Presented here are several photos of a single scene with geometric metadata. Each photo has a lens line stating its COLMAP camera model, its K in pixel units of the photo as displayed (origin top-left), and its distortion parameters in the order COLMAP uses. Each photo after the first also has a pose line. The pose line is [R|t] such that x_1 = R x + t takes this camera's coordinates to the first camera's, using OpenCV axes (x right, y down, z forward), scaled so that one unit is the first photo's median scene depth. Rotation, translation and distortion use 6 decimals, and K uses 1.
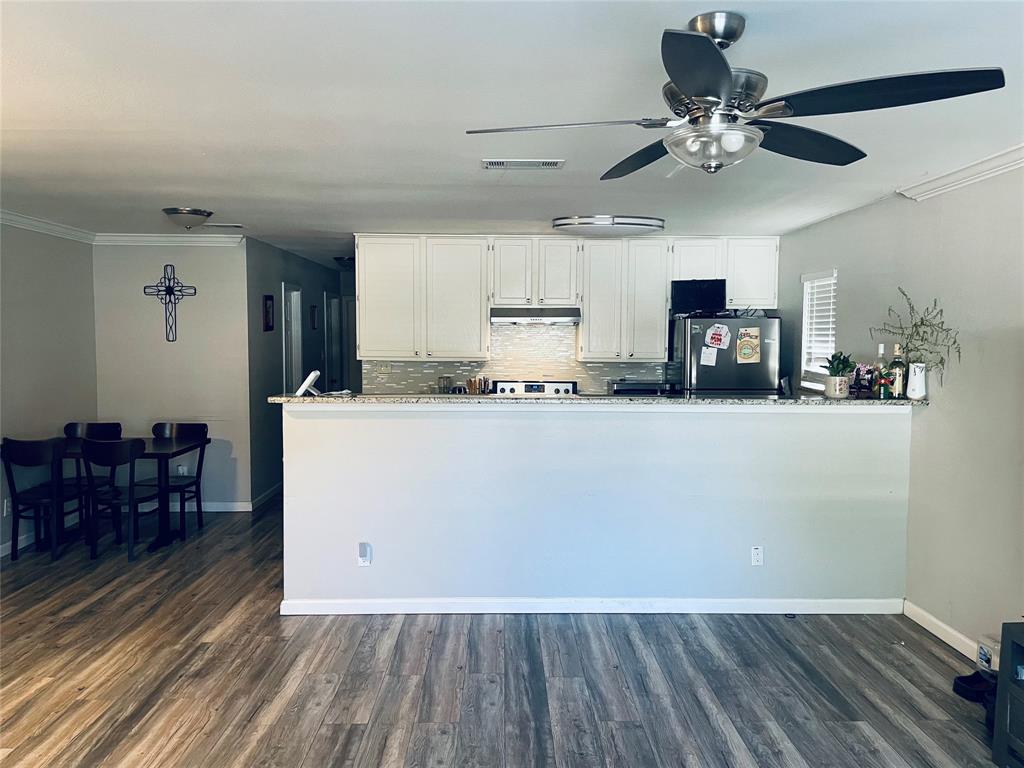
lens RADIAL K [[776.0, 0, 513.2], [0, 776.0, 385.4], [0, 0, 1]] dist [0.060555, 0.001812]
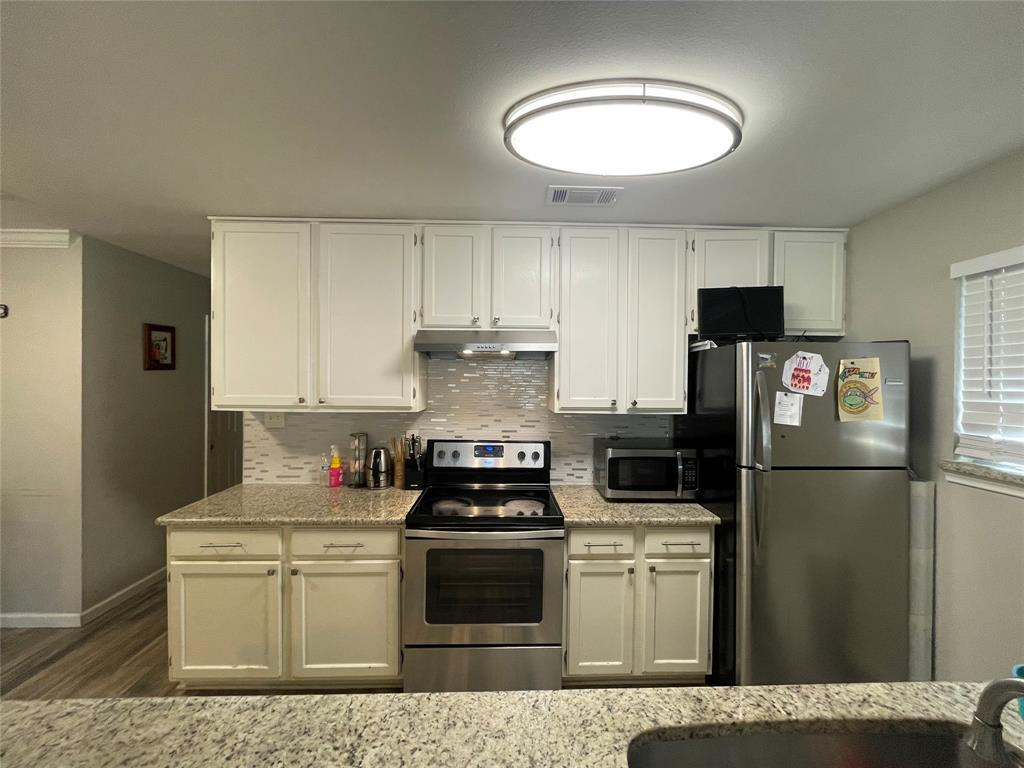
lens RADIAL K [[412.9, 0, 512.4], [0, 412.9, 388.8], [0, 0, 1]] dist [-0.001044, -0.000034]
pose [[0.999997, 0.002150, -0.001119, 0.050778], [-0.002204, 0.998739, -0.050154, -0.034242], [0.001010, 0.050156, 0.998741, 0.659121]]
